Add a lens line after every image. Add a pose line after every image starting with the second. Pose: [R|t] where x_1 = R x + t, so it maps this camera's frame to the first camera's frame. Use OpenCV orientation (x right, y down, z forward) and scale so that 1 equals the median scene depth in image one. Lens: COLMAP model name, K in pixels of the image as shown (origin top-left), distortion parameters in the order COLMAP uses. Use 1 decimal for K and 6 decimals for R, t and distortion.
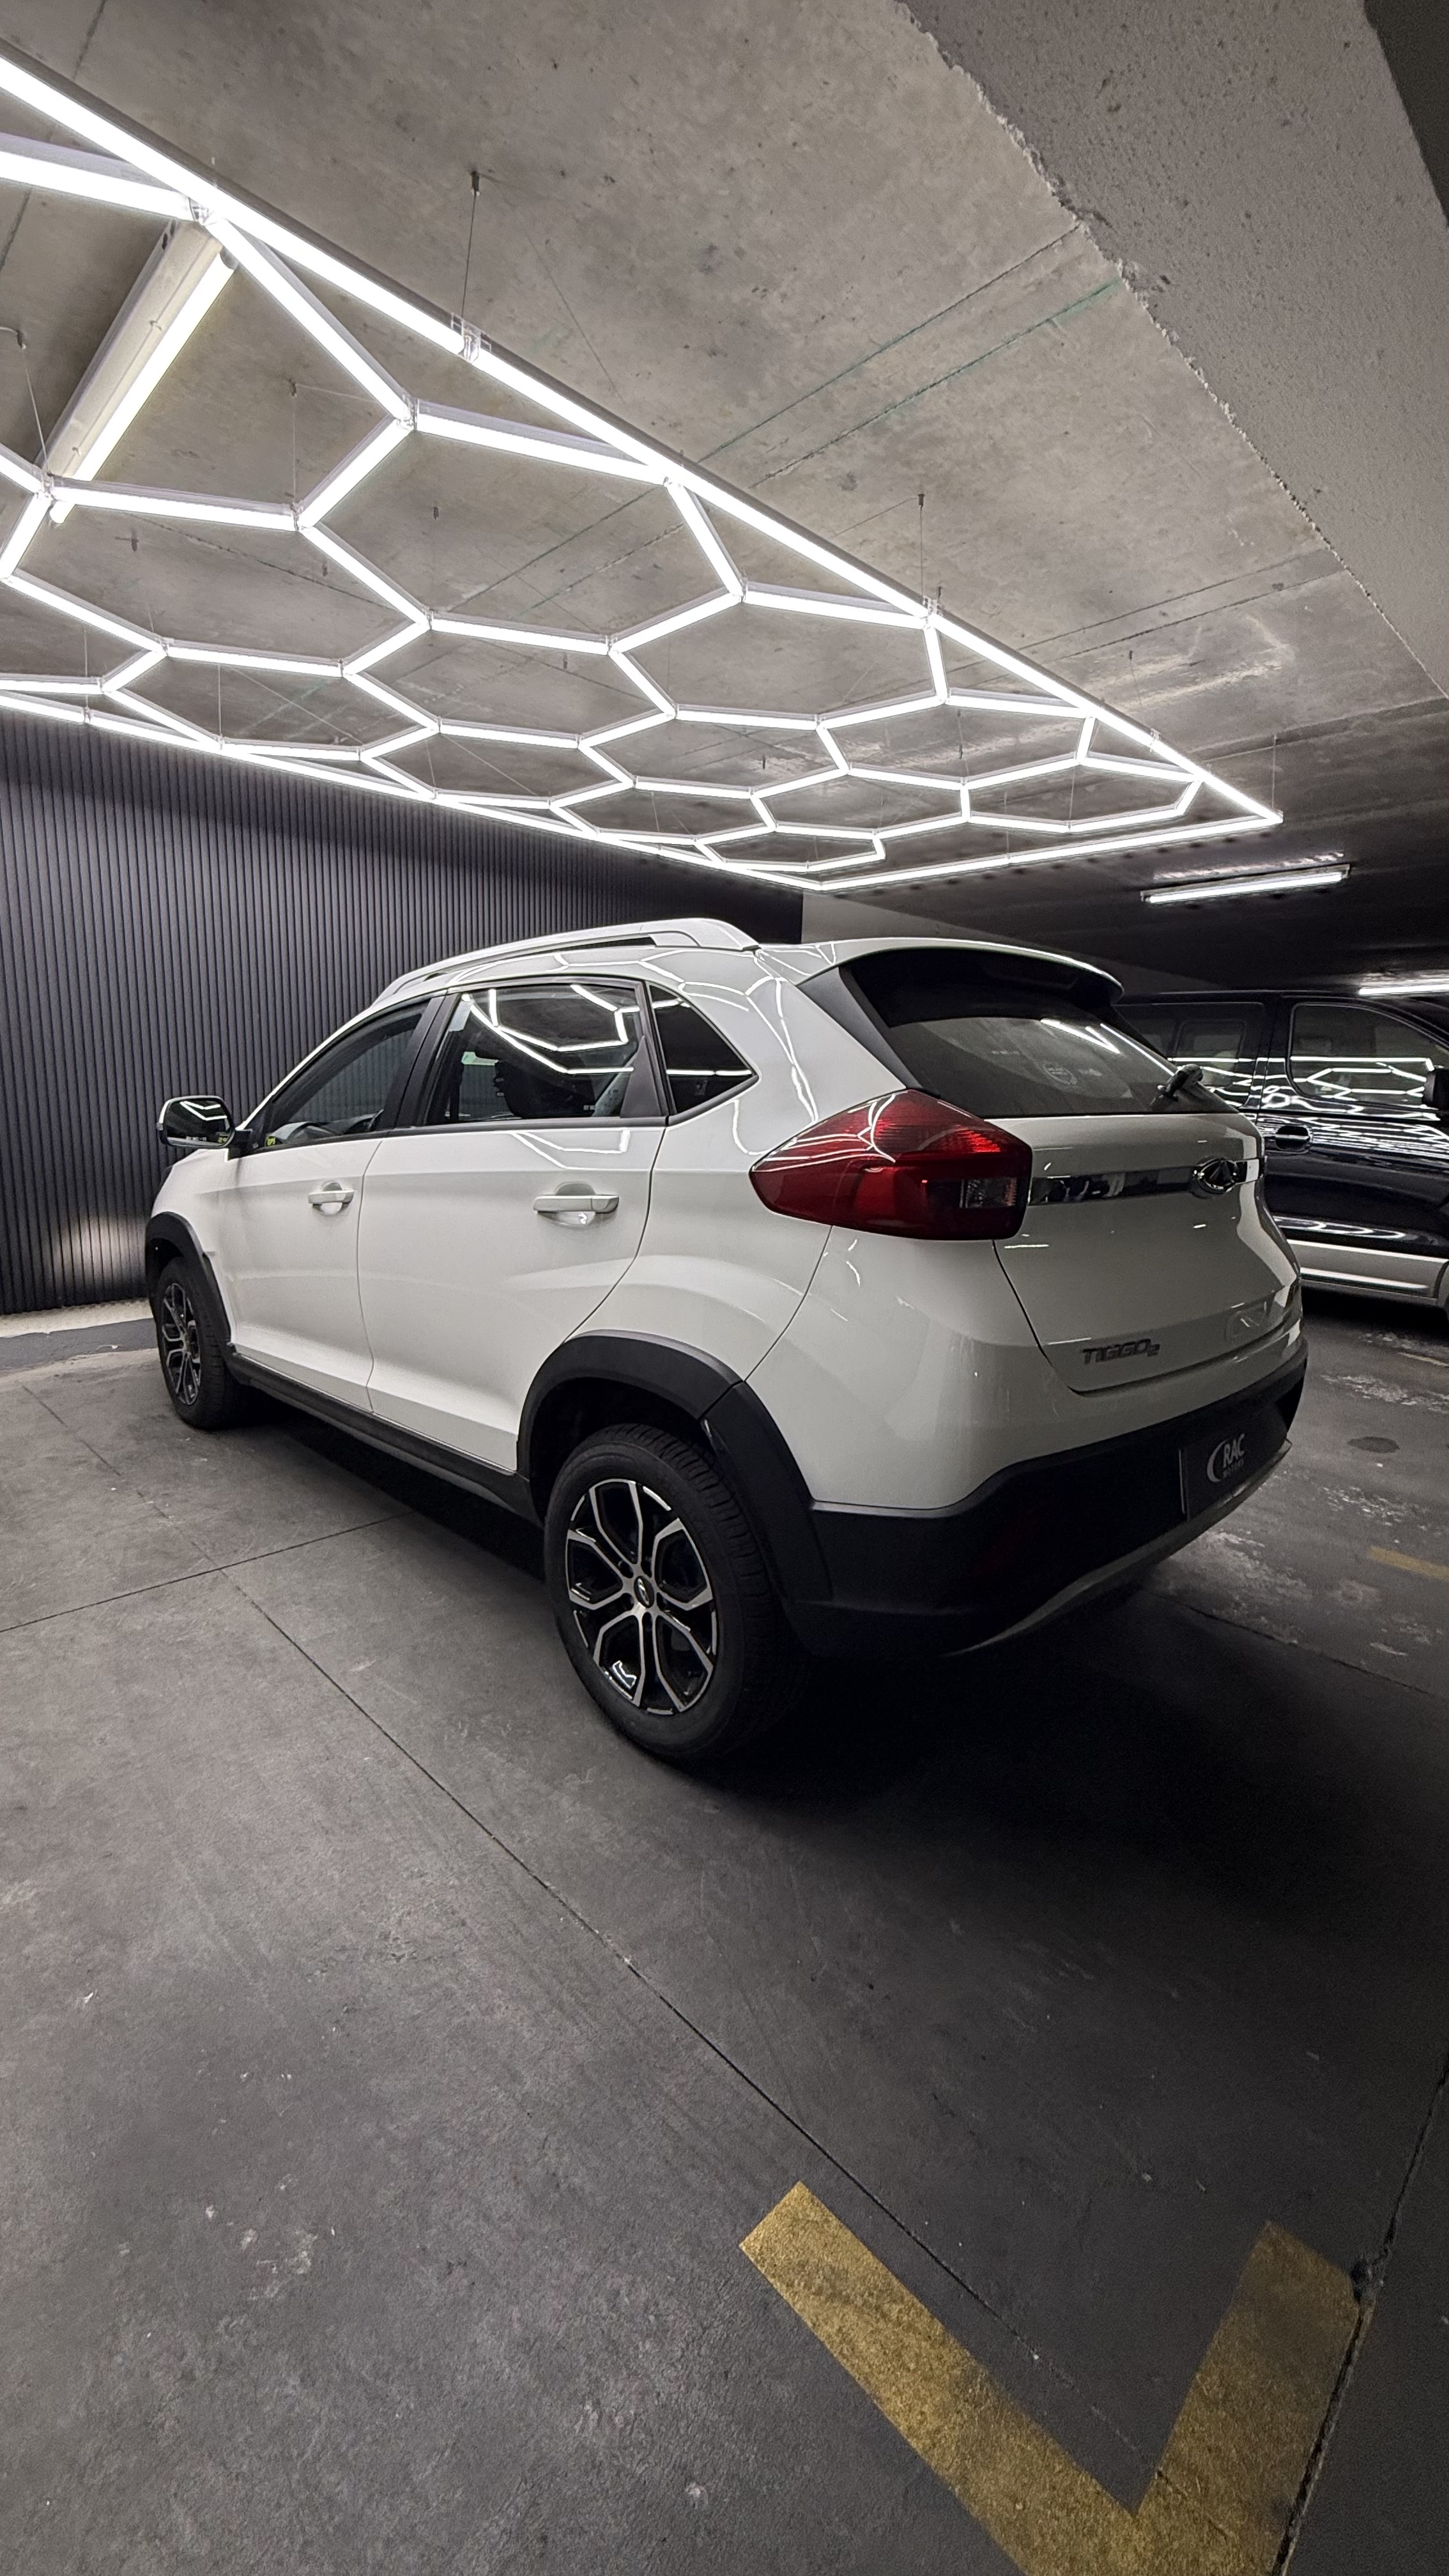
lens RADIAL K [[1021.0, 0, 734.2], [0, 1021.0, 1288.1], [0, 0, 1]] dist [-0.001056, 0.000739]
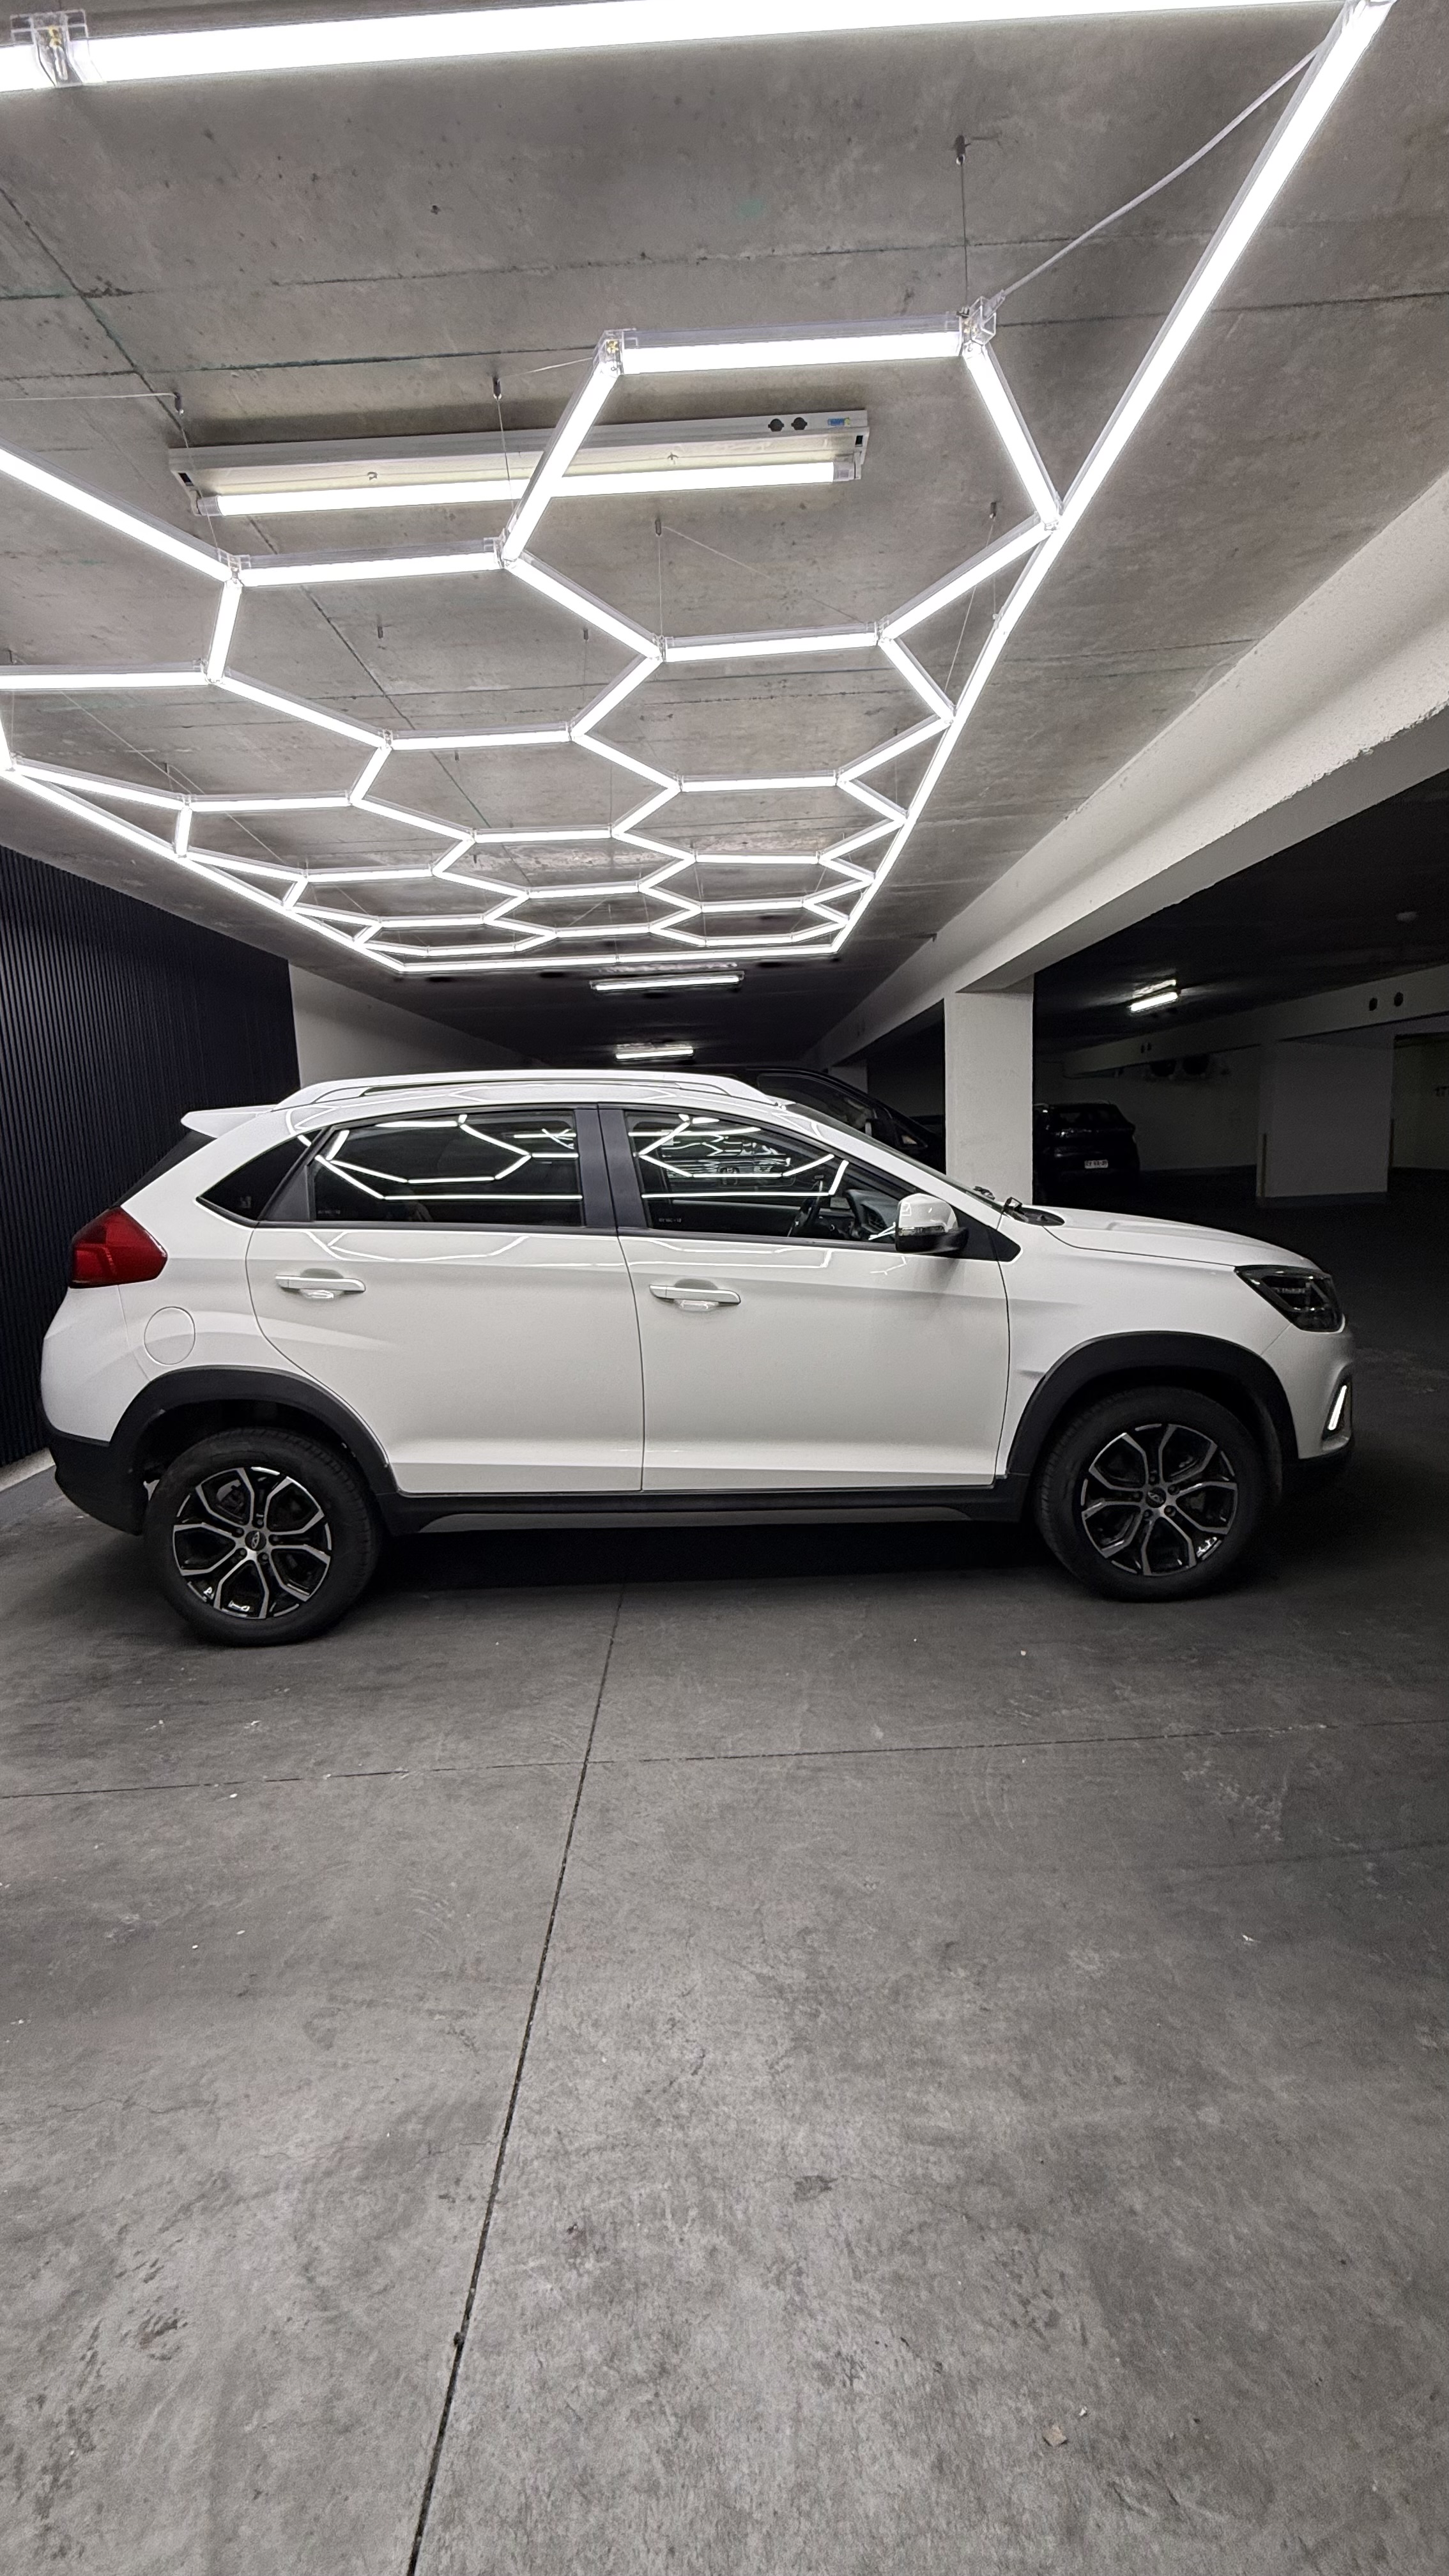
lens RADIAL K [[1021.0, 0, 739.2], [0, 1021.0, 1281.7], [0, 0, 1]] dist [-0.001056, 0.000739]
pose [[0.686472, -0.156320, 0.710155, -0.970794], [0.195972, 0.980256, 0.026338, -0.122411], [-0.700251, 0.121090, 0.703552, 0.253444]]
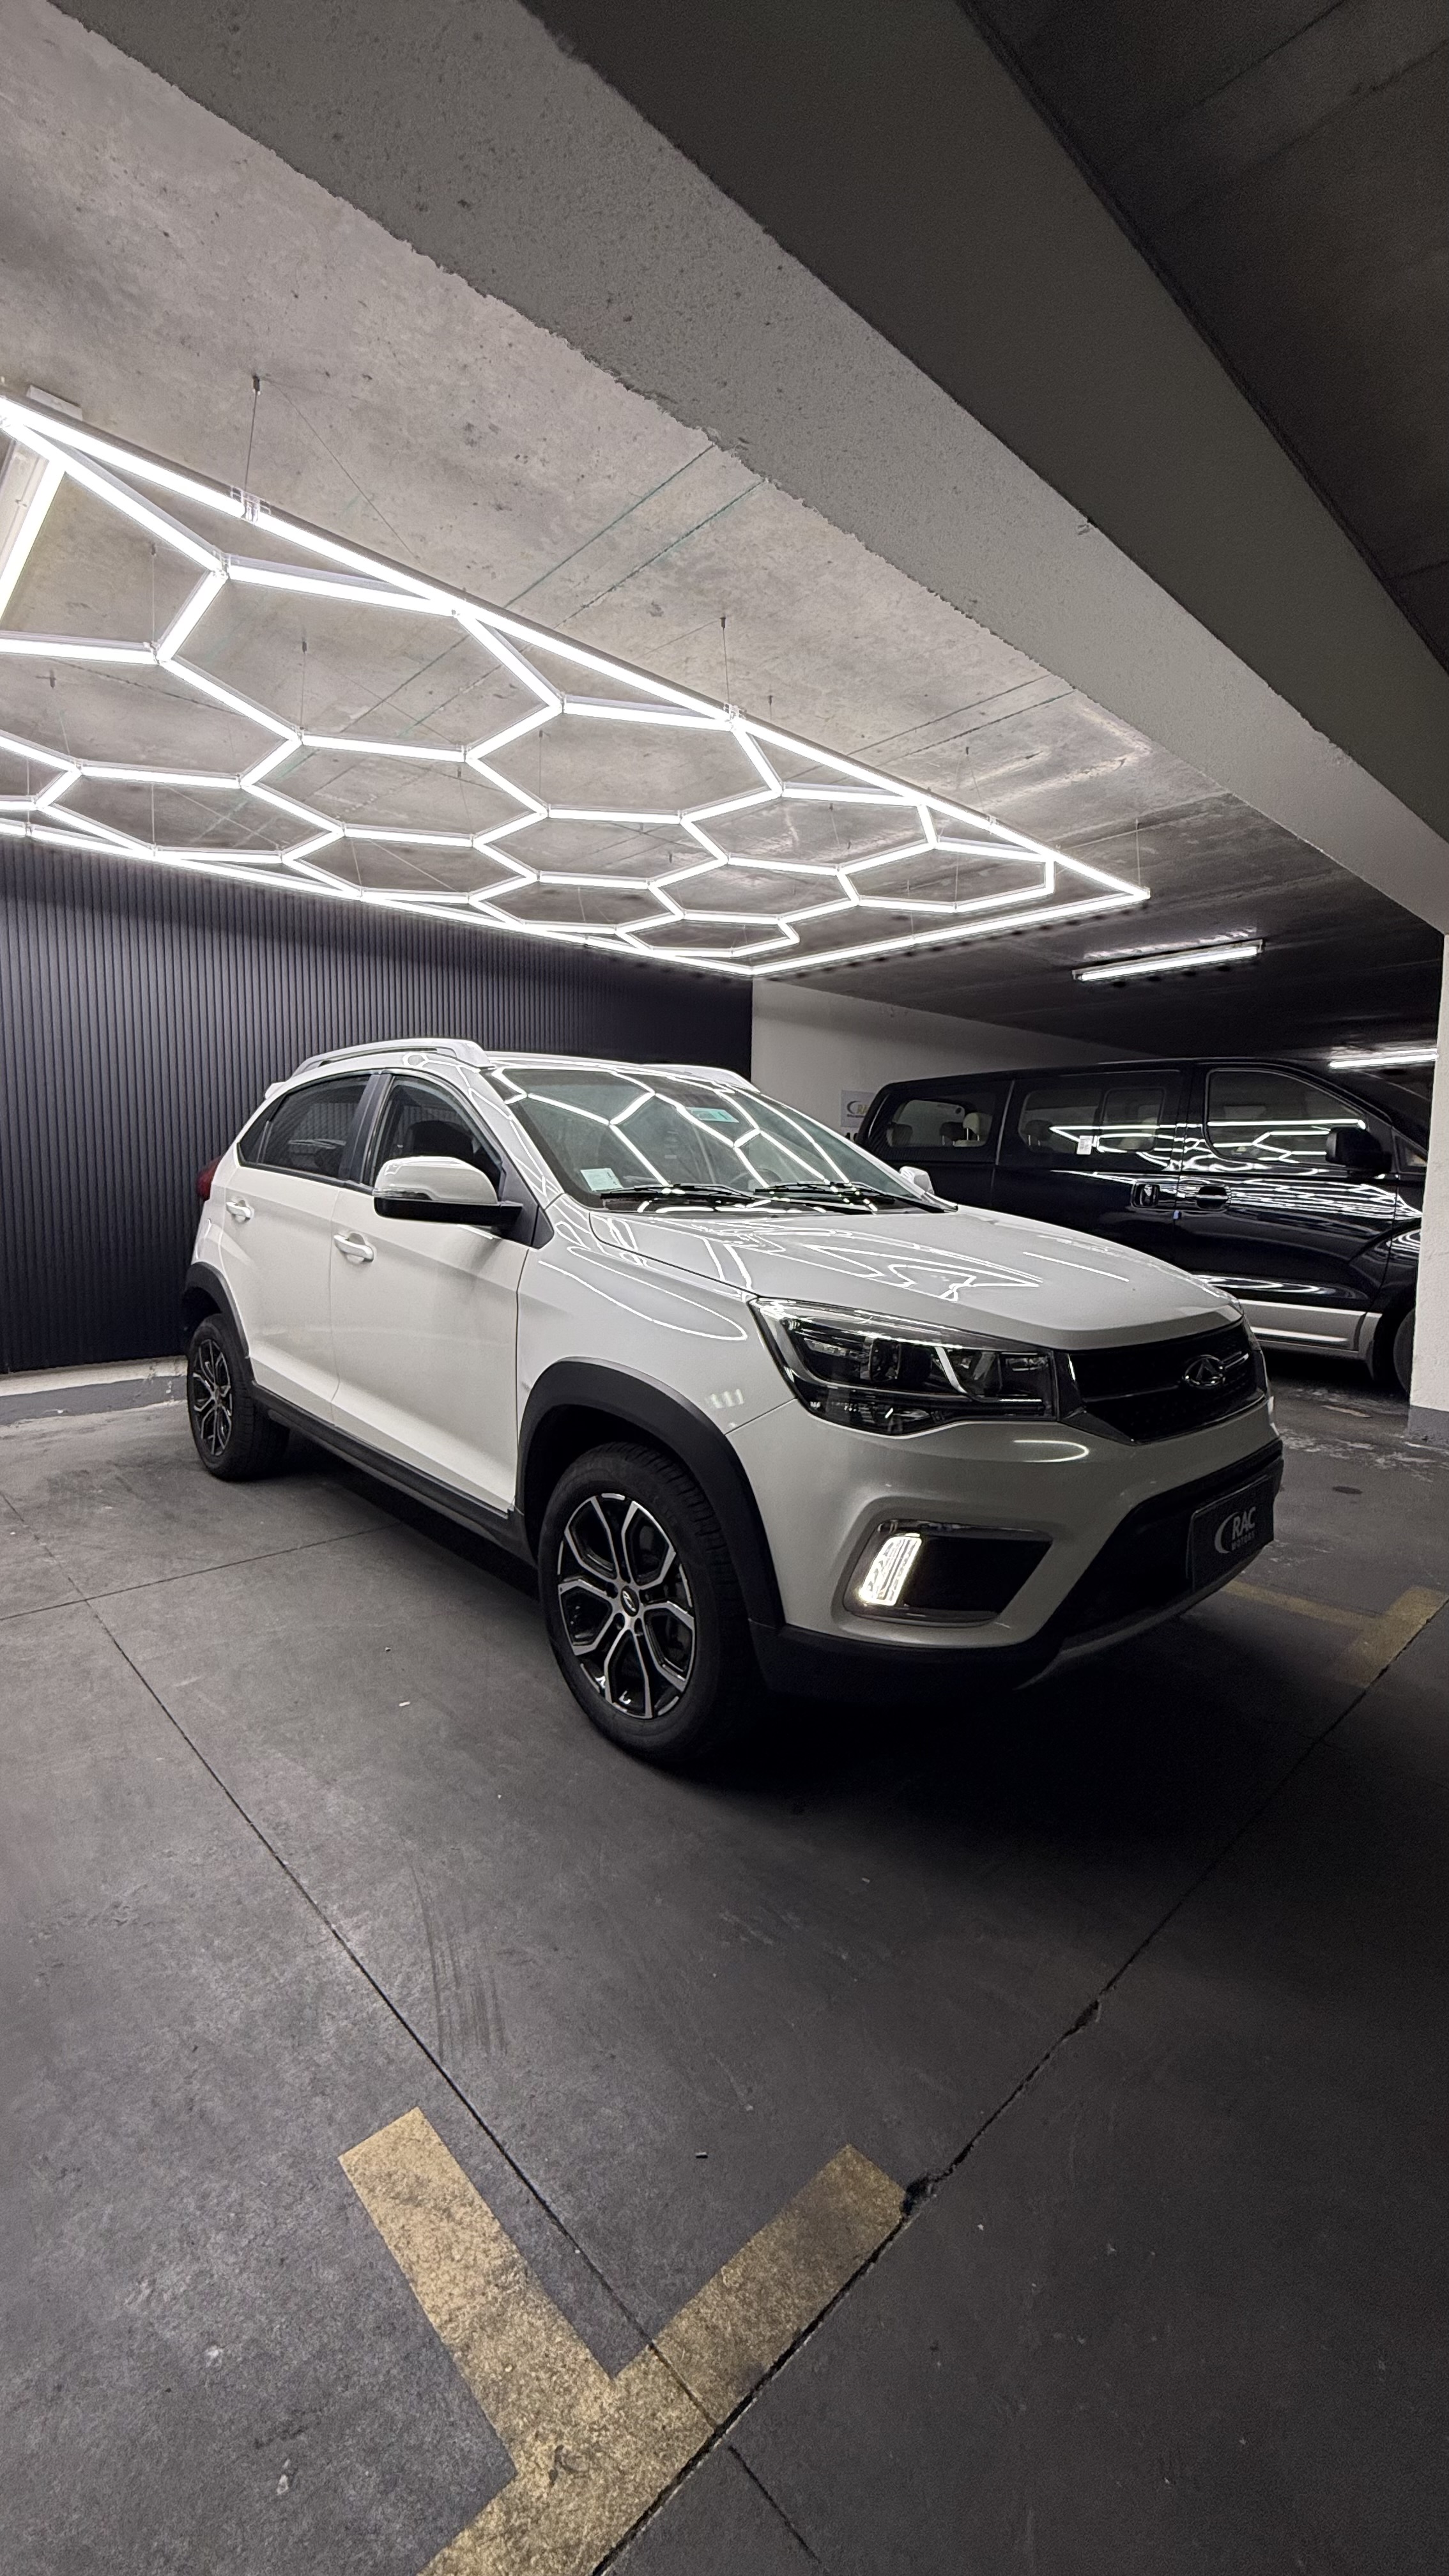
lens RADIAL K [[1021.0, 0, 737.0], [0, 1021.0, 1289.5], [0, 0, 1]] dist [-0.001056, 0.000739]
pose [[0.999557, -0.015174, -0.025596, 0.199949], [0.012938, 0.996267, -0.085356, 0.055219], [0.026796, 0.084987, 0.996022, -0.056613]]
